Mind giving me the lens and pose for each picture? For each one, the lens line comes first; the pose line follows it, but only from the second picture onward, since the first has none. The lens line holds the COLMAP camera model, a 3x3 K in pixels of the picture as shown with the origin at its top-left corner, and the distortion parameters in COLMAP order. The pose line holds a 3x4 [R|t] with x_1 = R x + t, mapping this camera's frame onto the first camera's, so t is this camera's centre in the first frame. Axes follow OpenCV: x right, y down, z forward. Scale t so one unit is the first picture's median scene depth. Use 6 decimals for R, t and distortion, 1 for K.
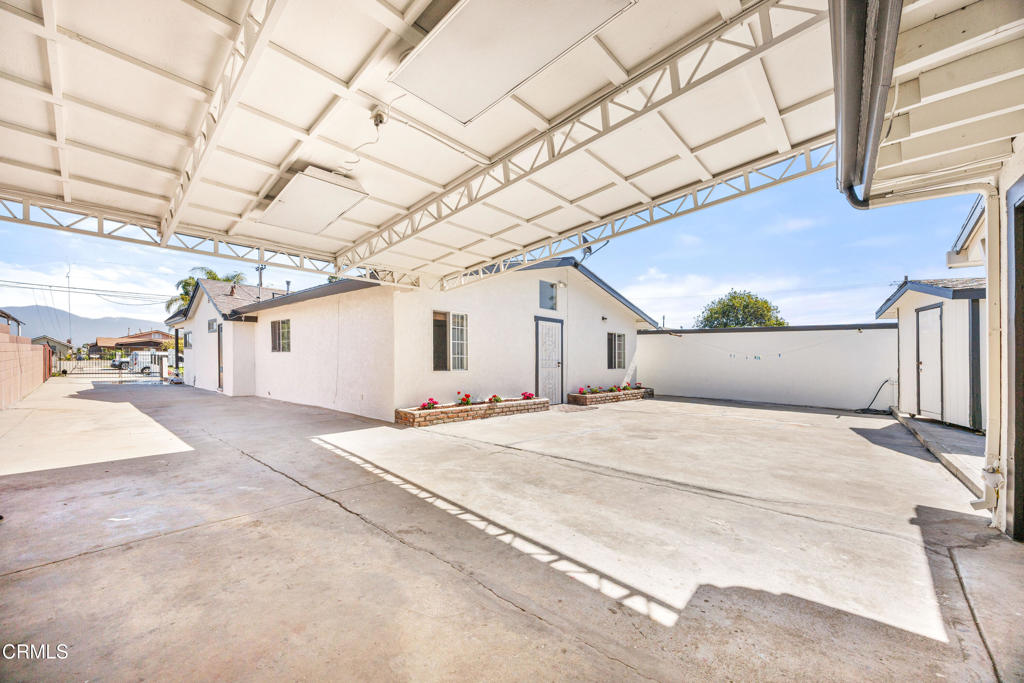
lens RADIAL K [[378.6, 0, 492.3], [0, 378.6, 342.3], [0, 0, 1]] dist [-0.001248, -0.000128]
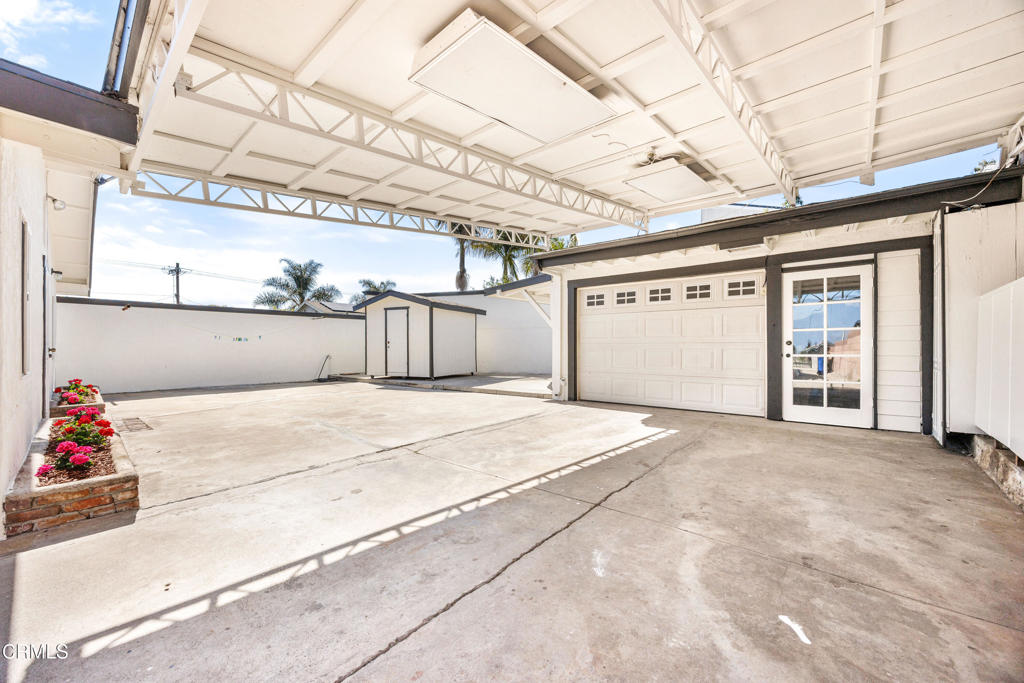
lens RADIAL K [[417.9, 0, 512.0], [0, 417.9, 341.5], [0, 0, 1]] dist [0.000954, 0.000105]
pose [[-0.063235, -0.004844, 0.997987, -0.547084], [-0.041568, 0.999133, 0.002216, 0.022167], [-0.997133, -0.041345, -0.063382, 0.511599]]
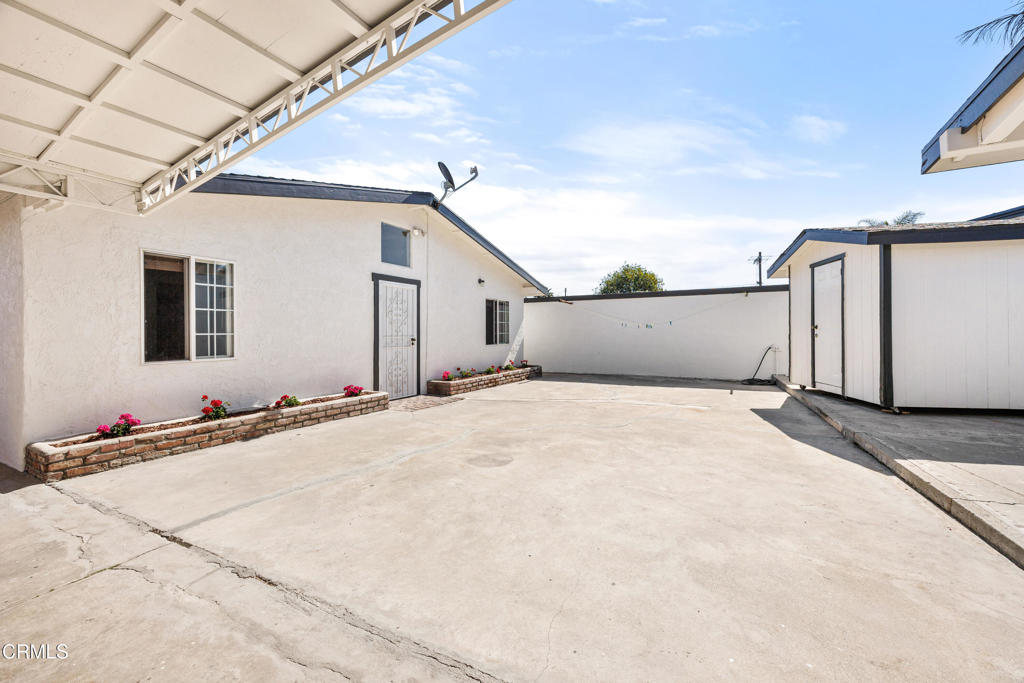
lens RADIAL K [[397.5, 0, 512.0], [0, 397.5, 341.5], [0, 0, 1]] dist [-0.000802, -0.000078]
pose [[0.958754, -0.033382, 0.282271, 0.186520], [0.015794, 0.997802, 0.064358, 0.015839], [-0.283799, -0.057245, 0.957174, 0.285011]]
